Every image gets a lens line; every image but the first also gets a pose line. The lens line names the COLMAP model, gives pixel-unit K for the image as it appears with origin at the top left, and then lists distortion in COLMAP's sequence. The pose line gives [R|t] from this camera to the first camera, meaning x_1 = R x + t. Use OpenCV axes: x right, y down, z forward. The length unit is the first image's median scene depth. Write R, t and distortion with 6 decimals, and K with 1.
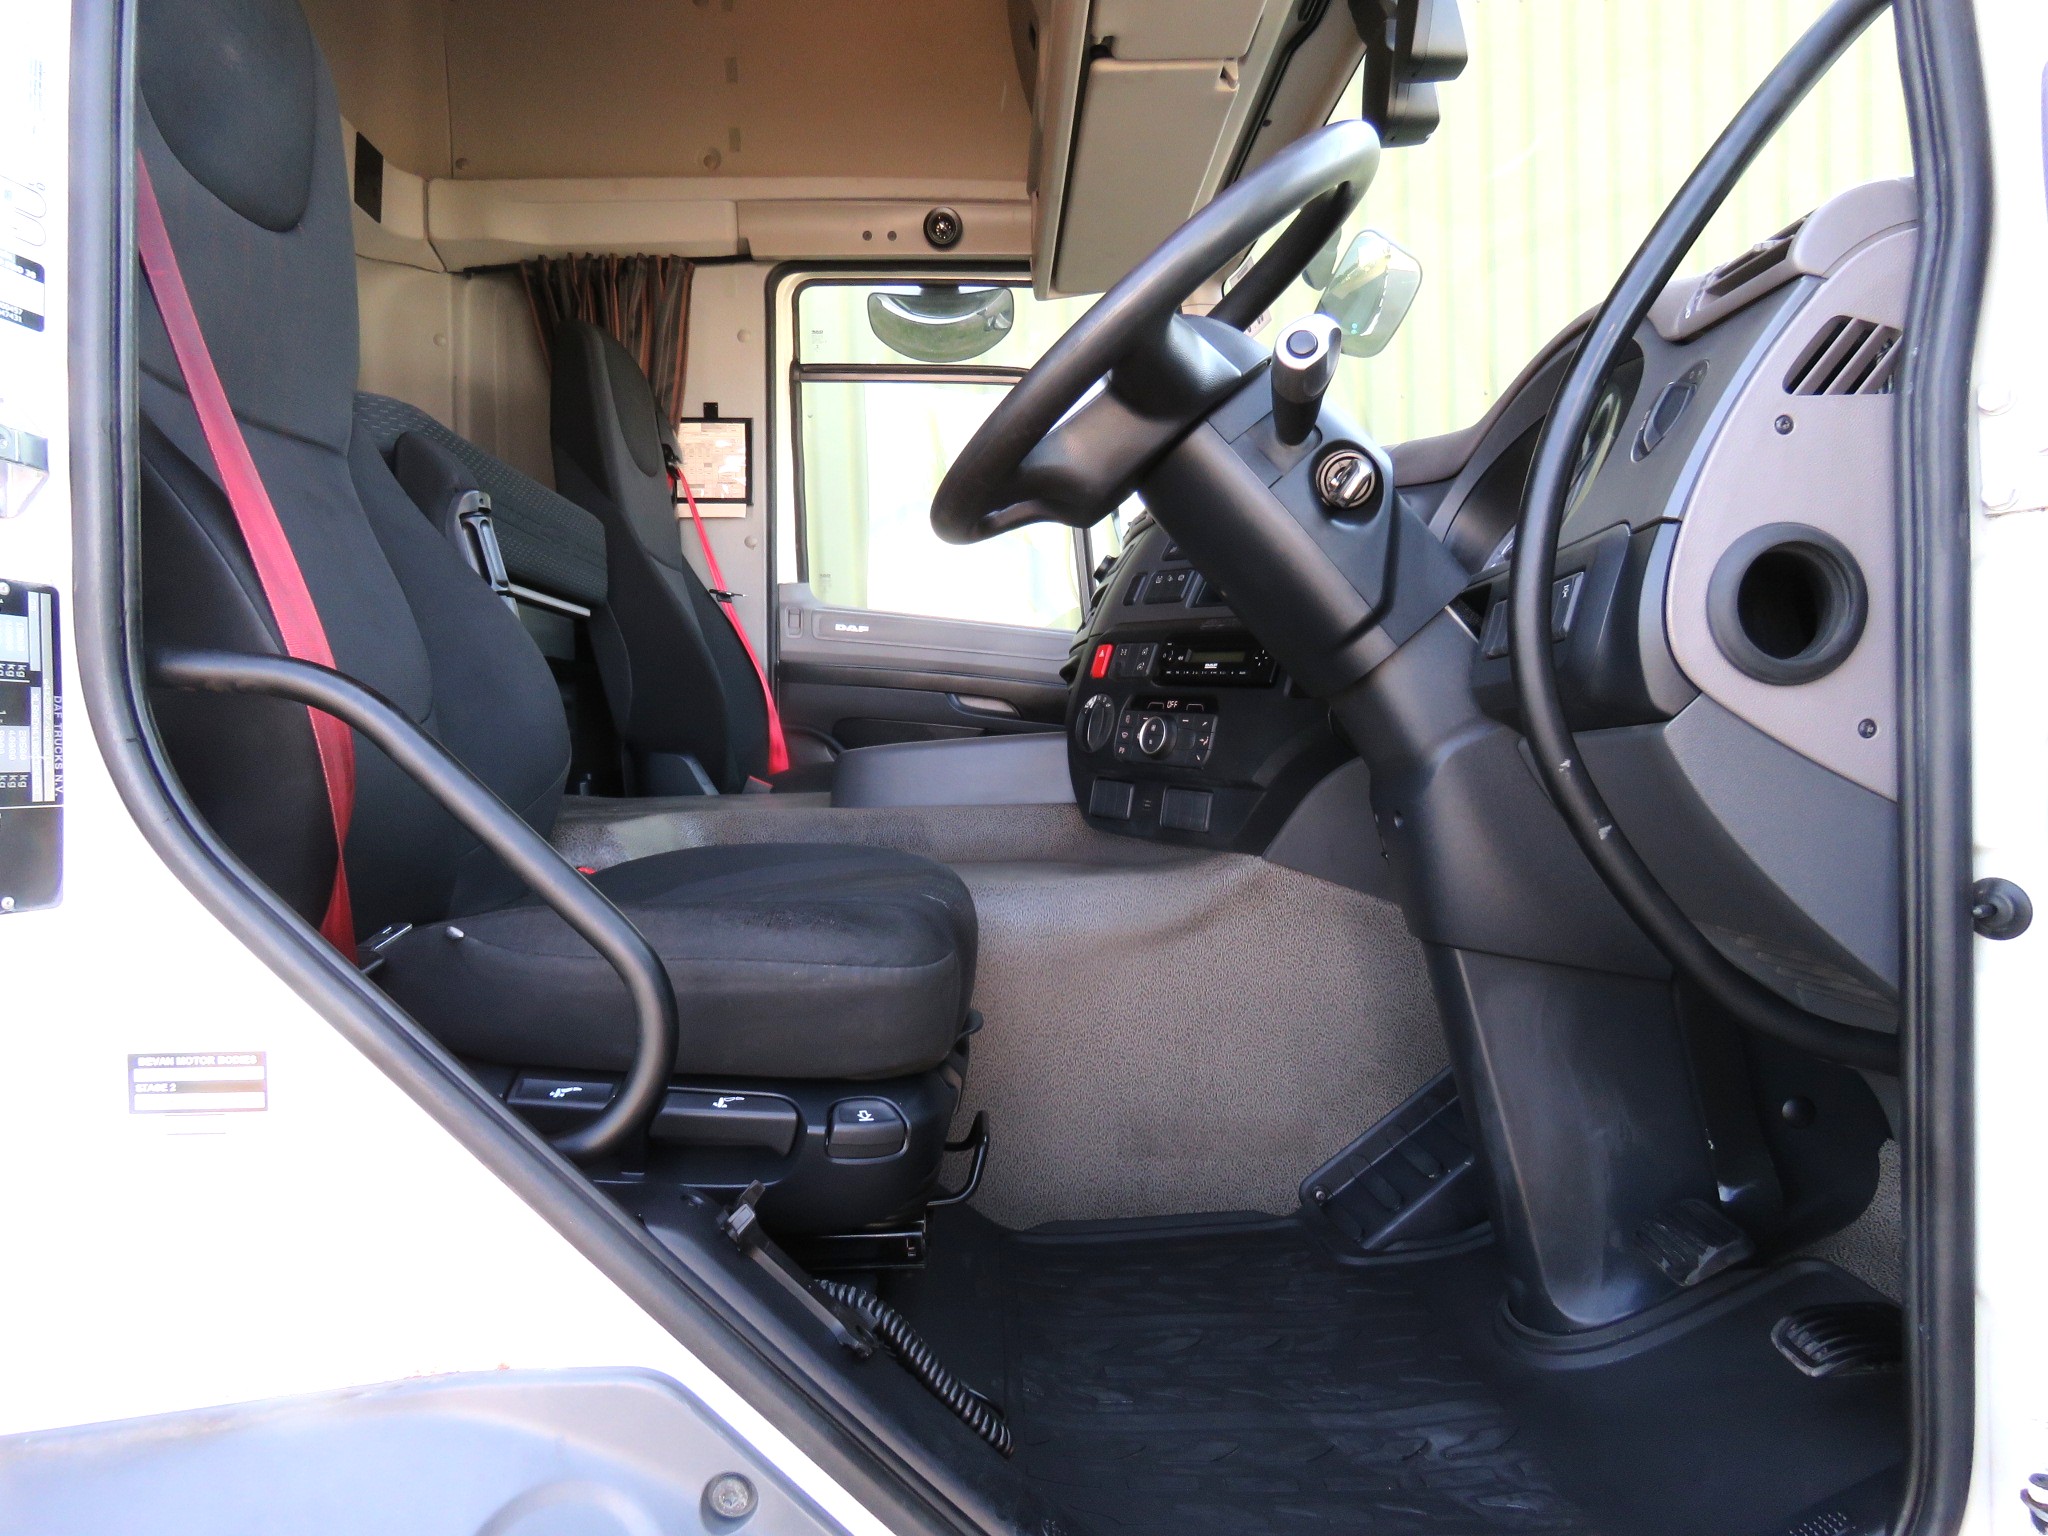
lens RADIAL K [[1300.1, 0, 1031.3], [0, 1300.1, 770.2], [0, 0, 1]] dist [-0.008210, 0.000852]
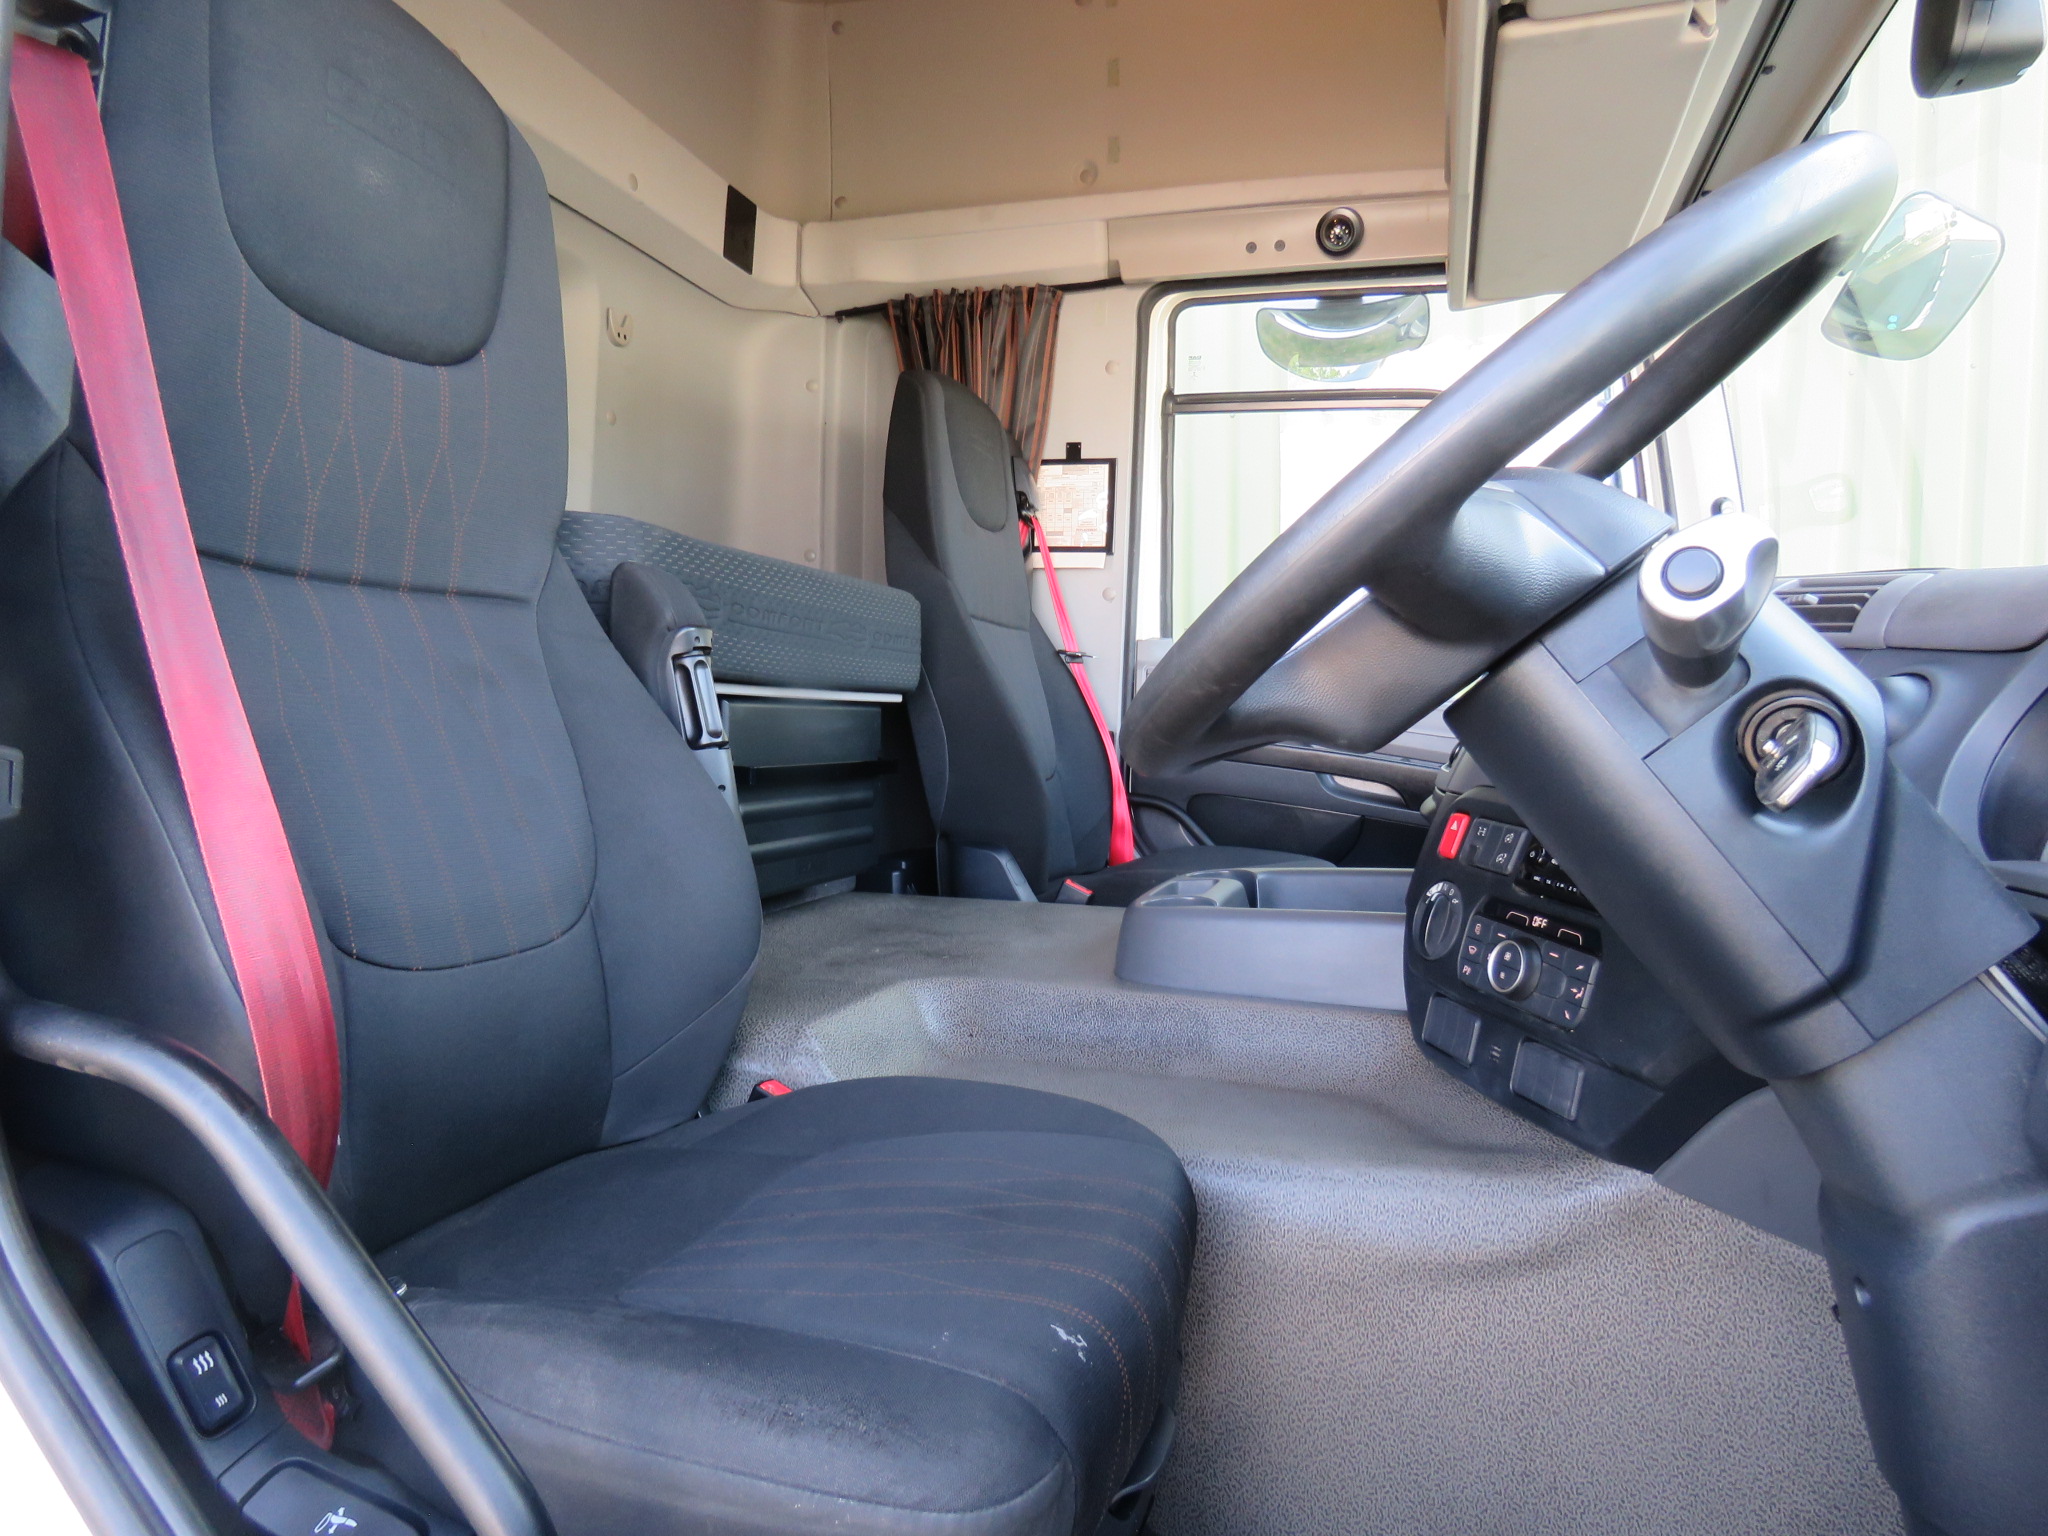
lens RADIAL K [[1300.1, 0, 1031.3], [0, 1300.1, 770.2], [0, 0, 1]] dist [-0.008210, 0.000852]
pose [[0.941912, 0.057935, -0.330825, 0.043185], [-0.050971, 0.998259, 0.029693, -0.080952], [0.331969, -0.011106, 0.943225, 0.127408]]
